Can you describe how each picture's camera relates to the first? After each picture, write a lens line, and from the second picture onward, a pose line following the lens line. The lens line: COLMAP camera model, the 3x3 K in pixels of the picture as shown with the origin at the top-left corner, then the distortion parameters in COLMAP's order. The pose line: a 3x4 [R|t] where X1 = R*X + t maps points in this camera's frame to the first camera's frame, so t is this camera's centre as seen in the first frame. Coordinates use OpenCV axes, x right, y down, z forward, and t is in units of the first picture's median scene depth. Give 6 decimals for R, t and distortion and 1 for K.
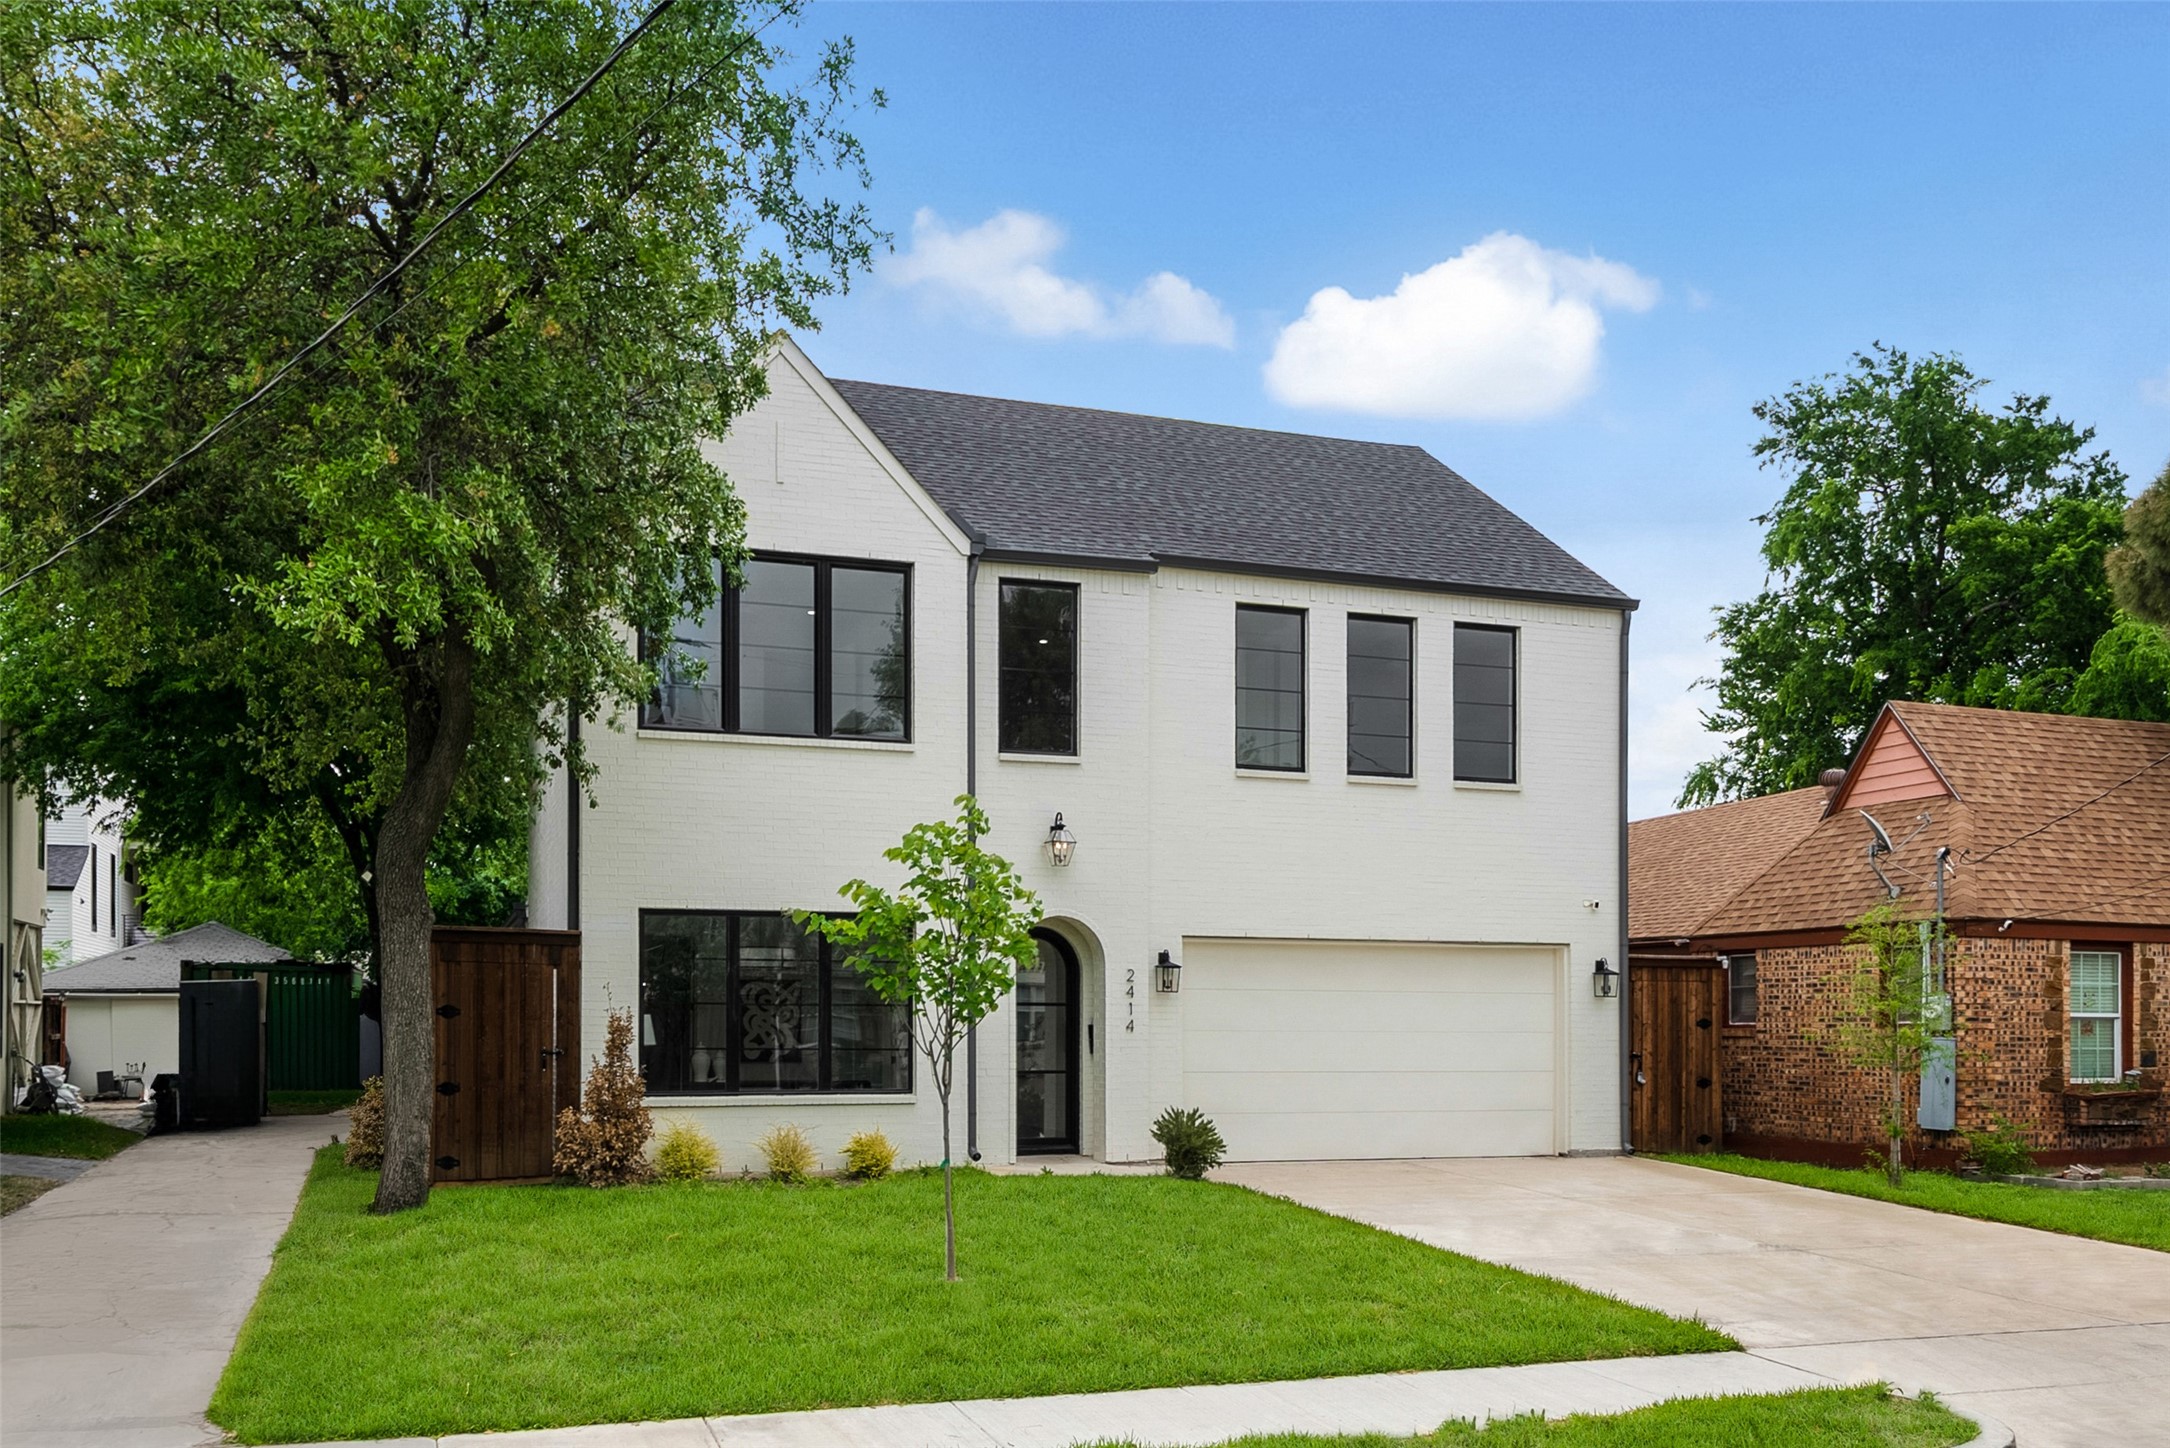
lens RADIAL K [[1696.4, 0, 1085.0], [0, 1696.4, 724.0], [0, 0, 1]] dist [0.003744, -0.004475]
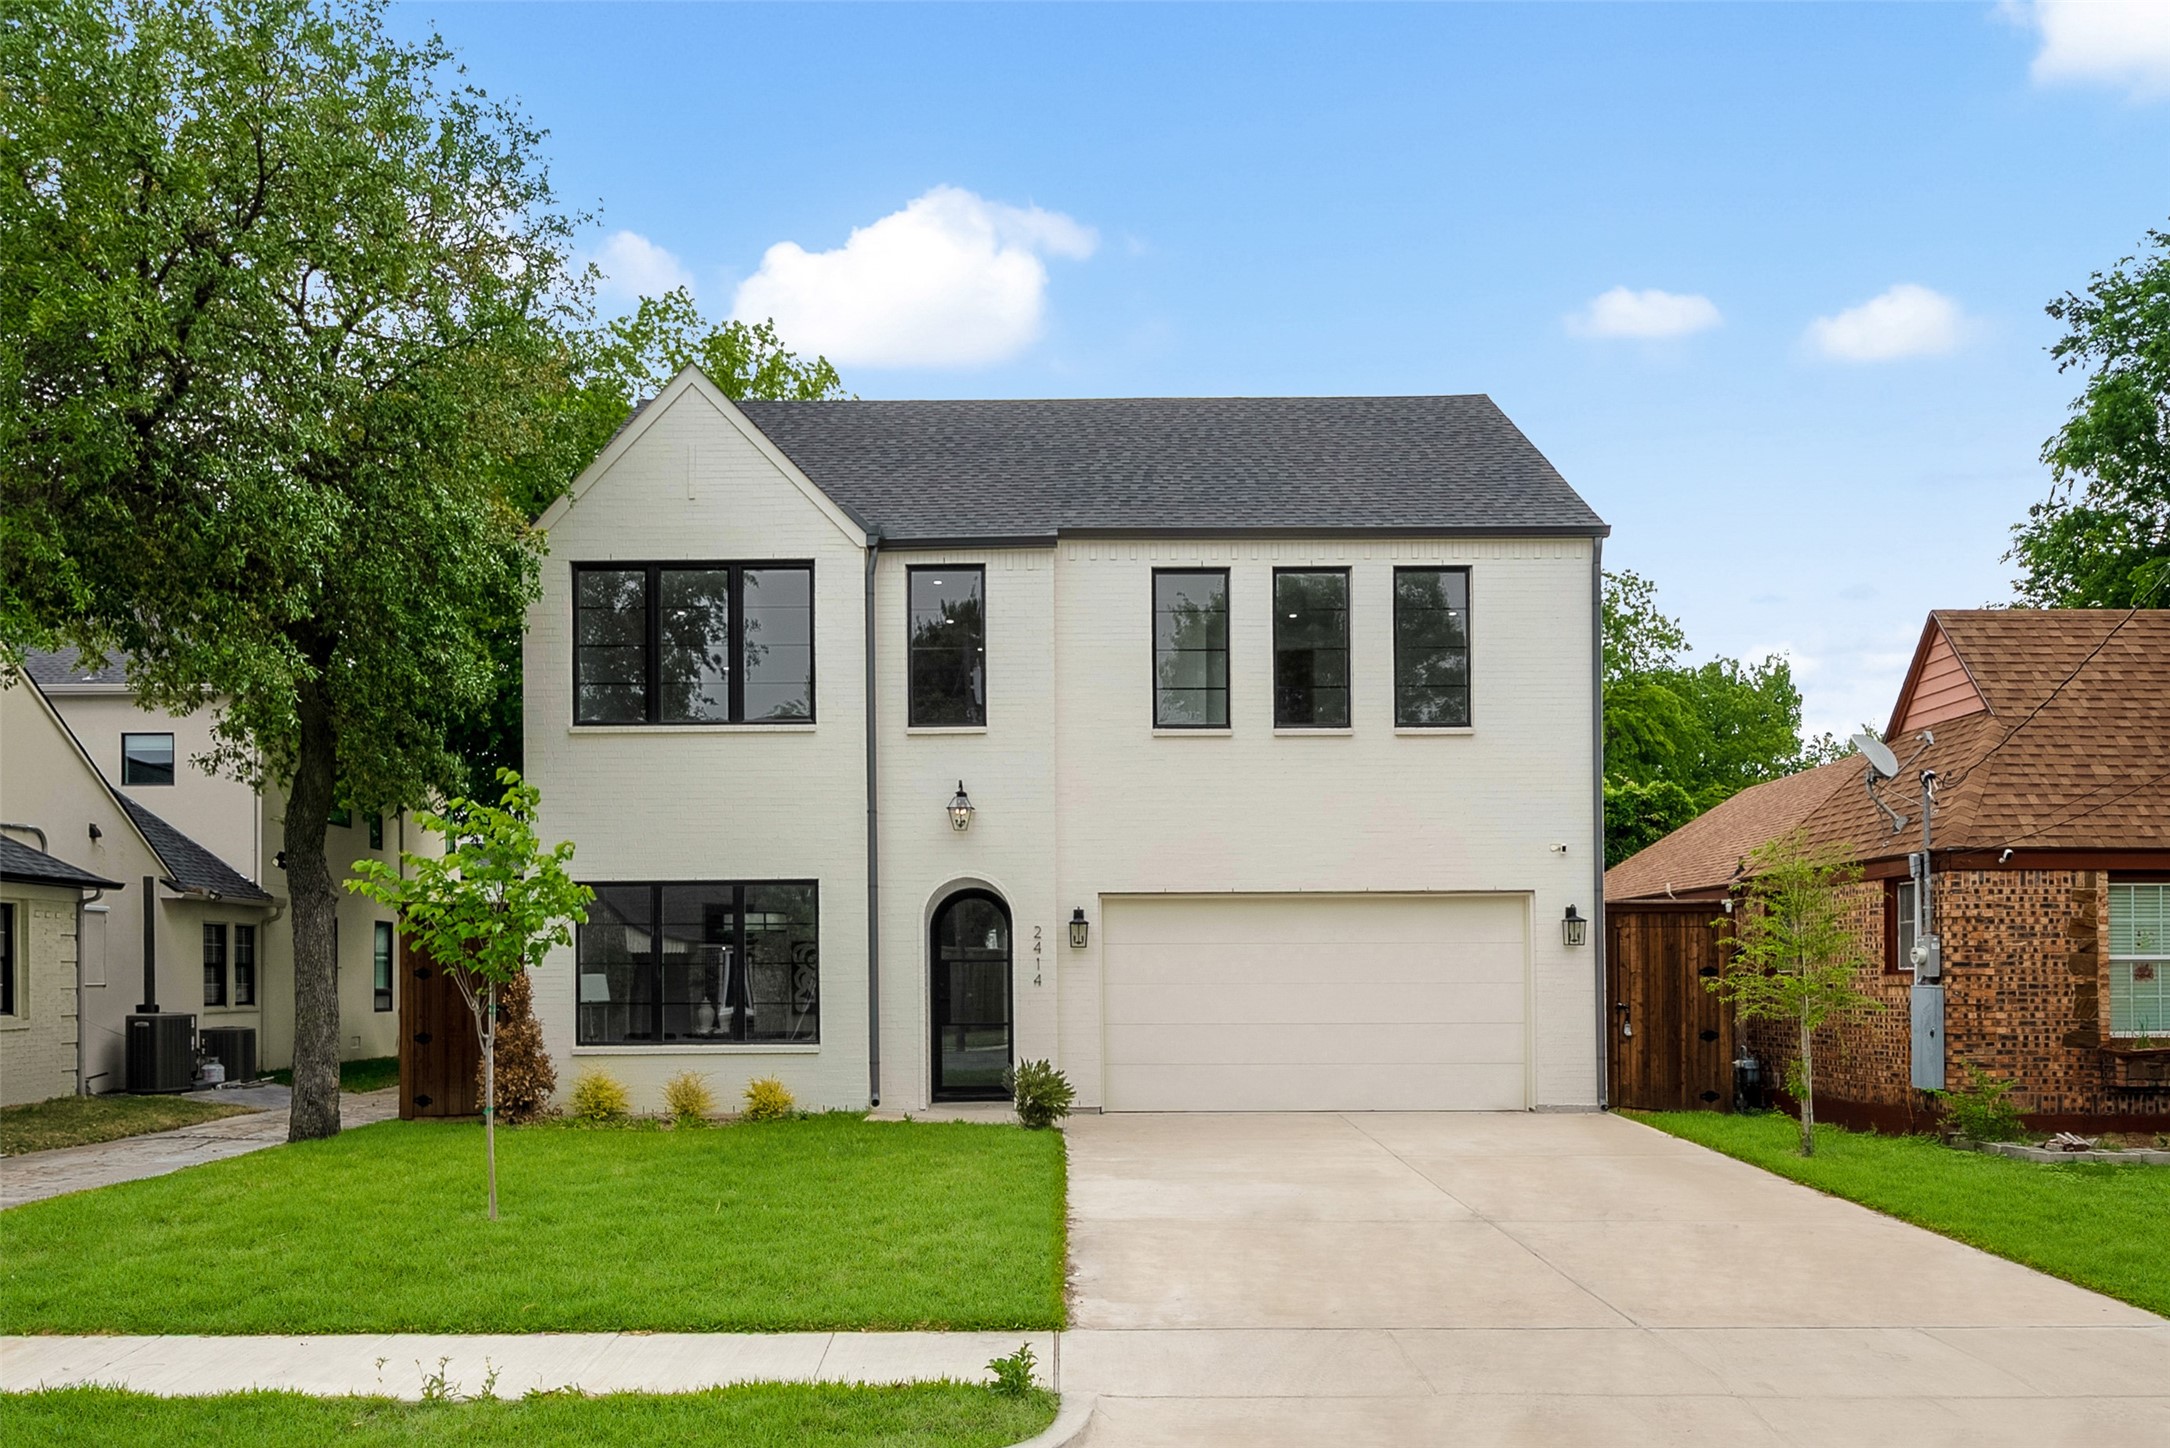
lens RADIAL K [[1511.6, 0, 1085.0], [0, 1511.6, 724.0], [0, 0, 1]] dist [-0.000714, 0.002839]
pose [[0.949016, -0.061138, -0.309243, 0.337582], [0.063618, 0.997972, -0.002069, 0.022829], [0.308742, -0.017710, 0.950981, 0.119122]]
